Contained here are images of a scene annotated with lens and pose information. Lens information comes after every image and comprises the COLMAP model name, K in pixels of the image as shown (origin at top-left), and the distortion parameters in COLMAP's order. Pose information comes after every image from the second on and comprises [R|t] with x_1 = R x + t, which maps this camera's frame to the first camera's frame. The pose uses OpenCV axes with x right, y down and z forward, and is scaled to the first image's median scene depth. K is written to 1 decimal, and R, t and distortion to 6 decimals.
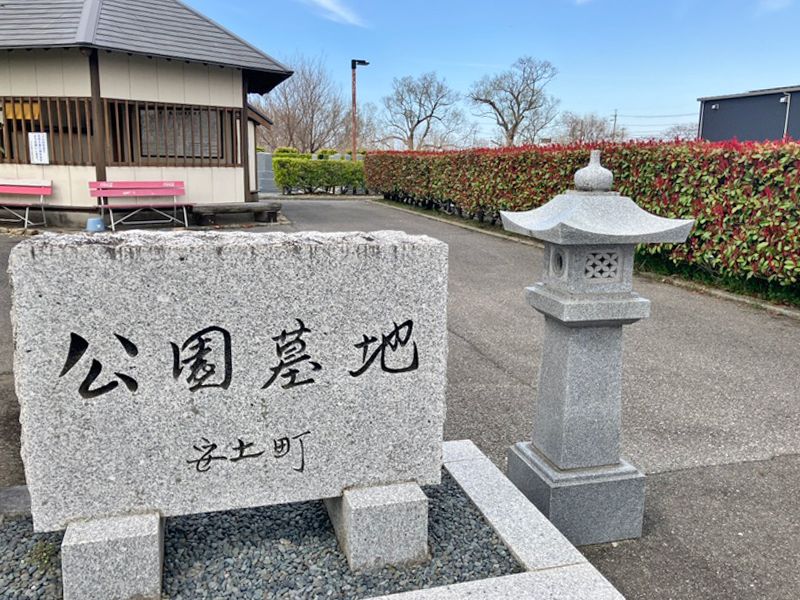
lens RADIAL K [[646.5, 0, 400.9], [0, 646.5, 305.1], [0, 0, 1]] dist [0.026025, -0.040779]
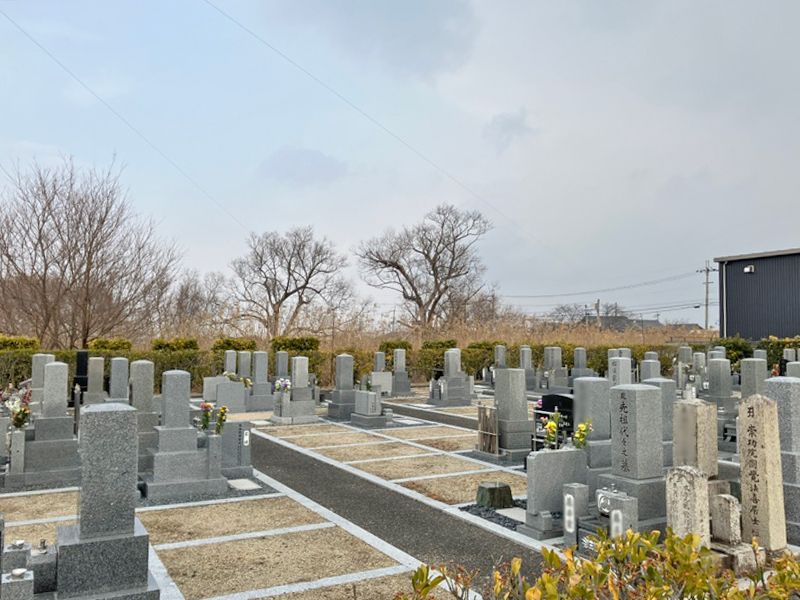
lens RADIAL K [[646.5, 0, 407.0], [0, 646.5, 299.9], [0, 0, 1]] dist [0.026025, -0.040779]
pose [[0.970781, 0.002605, 0.239952, -0.014087], [0.065012, 0.959689, -0.273441, -0.084459], [-0.230992, 0.281051, 0.931479, 0.343194]]
